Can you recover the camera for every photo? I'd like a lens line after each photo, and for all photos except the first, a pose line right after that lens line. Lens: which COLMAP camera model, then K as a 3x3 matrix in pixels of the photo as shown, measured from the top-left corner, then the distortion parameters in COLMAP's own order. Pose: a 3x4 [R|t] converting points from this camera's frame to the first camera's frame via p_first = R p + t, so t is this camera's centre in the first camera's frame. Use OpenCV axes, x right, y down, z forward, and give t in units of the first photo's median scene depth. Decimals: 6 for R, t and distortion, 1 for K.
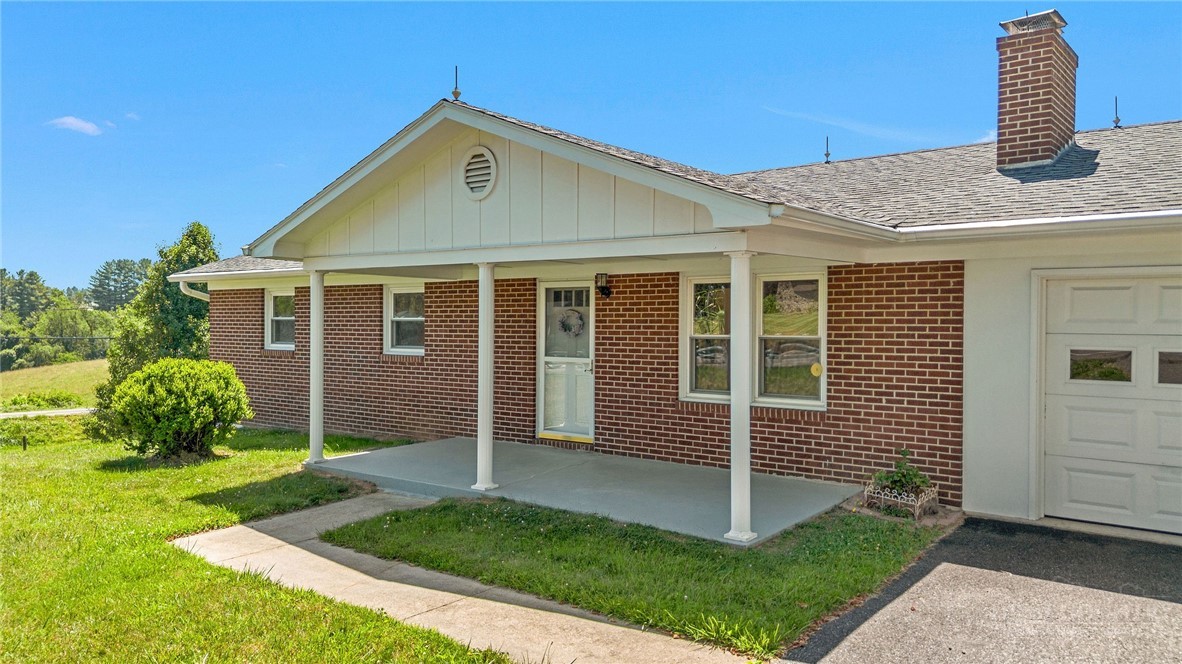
lens RADIAL K [[840.7, 0, 589.2], [0, 840.7, 324.1], [0, 0, 1]] dist [0.041891, -0.009593]
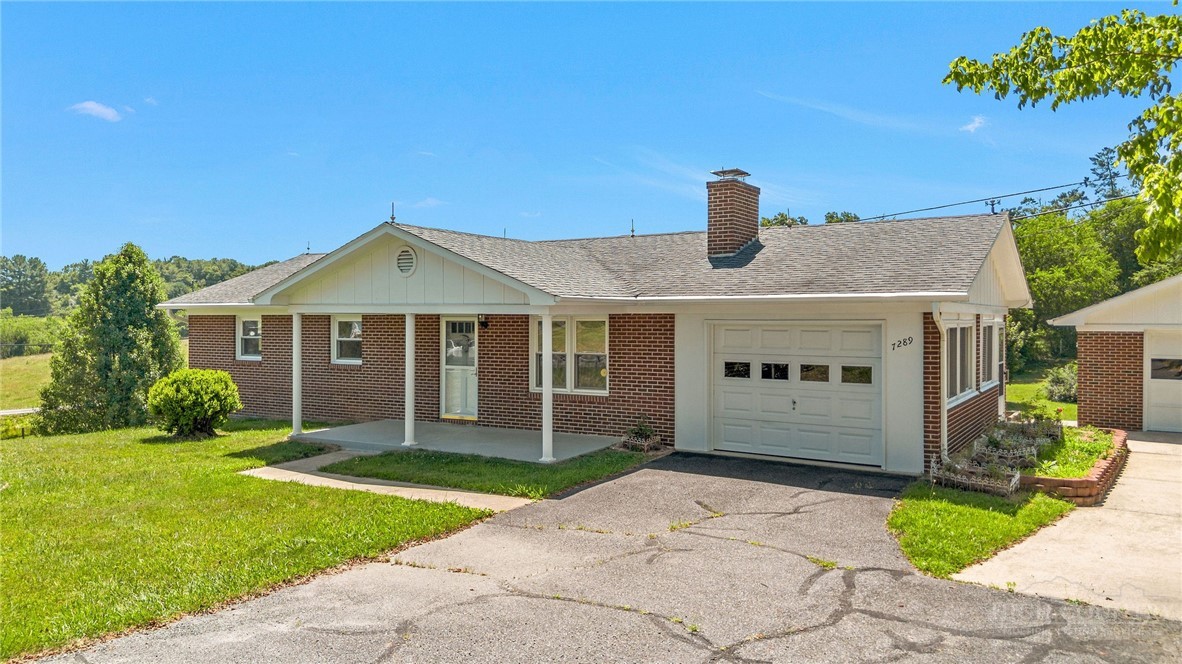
lens RADIAL K [[840.7, 0, 597.7], [0, 840.7, 328.5], [0, 0, 1]] dist [0.041891, -0.009593]
pose [[0.992403, -0.004117, 0.122957, 0.044002], [0.003054, 0.999956, 0.008832, -0.053480], [-0.122988, -0.008390, 0.992373, -0.725371]]
